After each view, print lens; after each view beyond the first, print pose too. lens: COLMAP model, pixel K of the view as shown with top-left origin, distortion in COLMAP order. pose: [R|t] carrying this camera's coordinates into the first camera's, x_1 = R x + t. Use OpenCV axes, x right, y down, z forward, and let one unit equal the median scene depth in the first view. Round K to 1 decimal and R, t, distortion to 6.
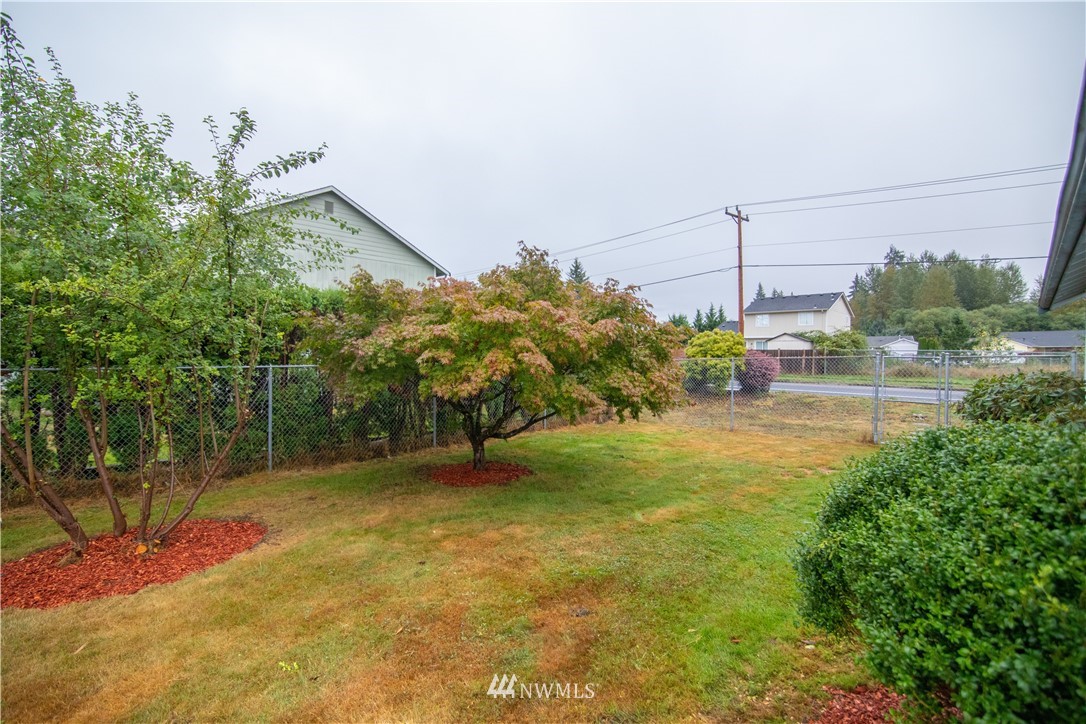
lens RADIAL K [[498.1, 0, 545.4], [0, 498.1, 359.7], [0, 0, 1]] dist [-0.018005, 0.000408]
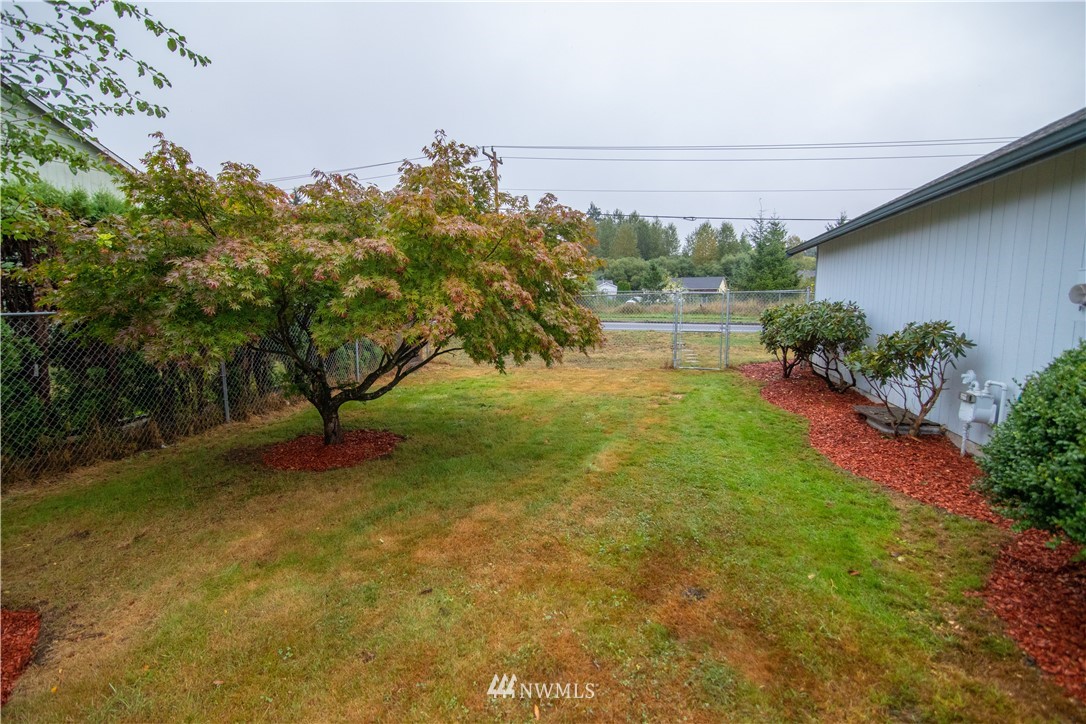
lens RADIAL K [[498.1, 0, 543.4], [0, 498.1, 359.9], [0, 0, 1]] dist [-0.018005, 0.000408]
pose [[0.862604, -0.073507, 0.500511, -0.319843], [0.017505, 0.993131, 0.115687, 0.015855], [-0.505577, -0.091031, 0.857966, 0.277764]]
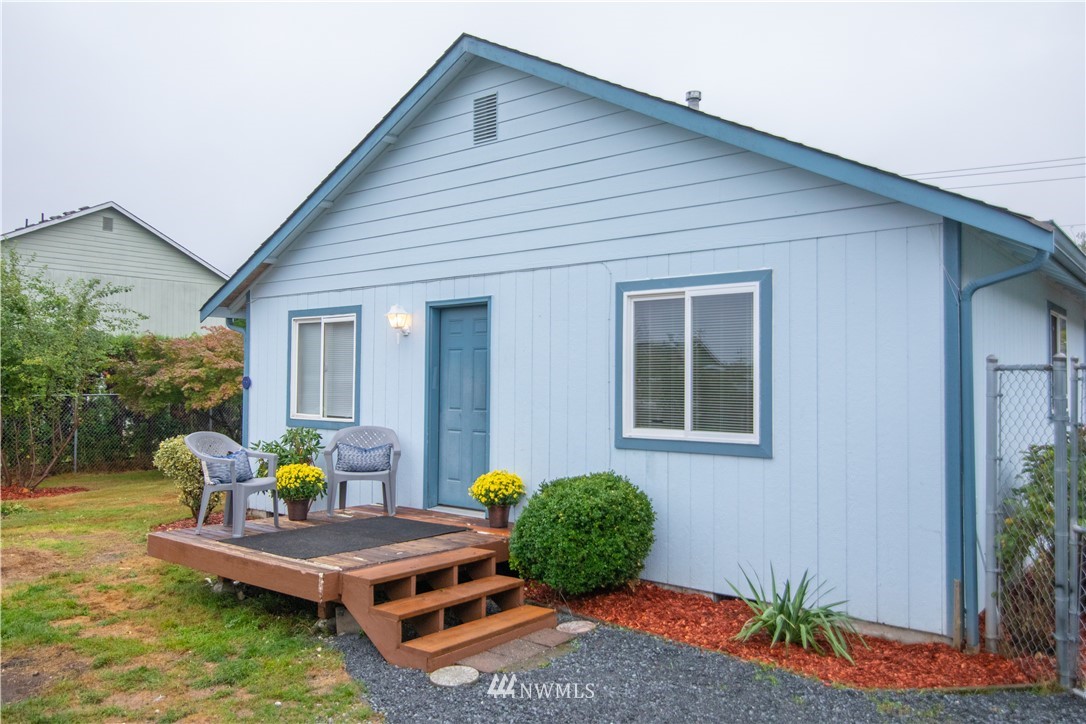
lens RADIAL K [[840.2, 0, 543.9], [0, 840.2, 363.5], [0, 0, 1]] dist [0.007323, 0.001223]
pose [[0.995450, -0.003883, 0.095210, 0.680751], [0.006902, 0.999483, -0.031397, 0.012473], [-0.095039, 0.031912, 0.994962, -1.944315]]
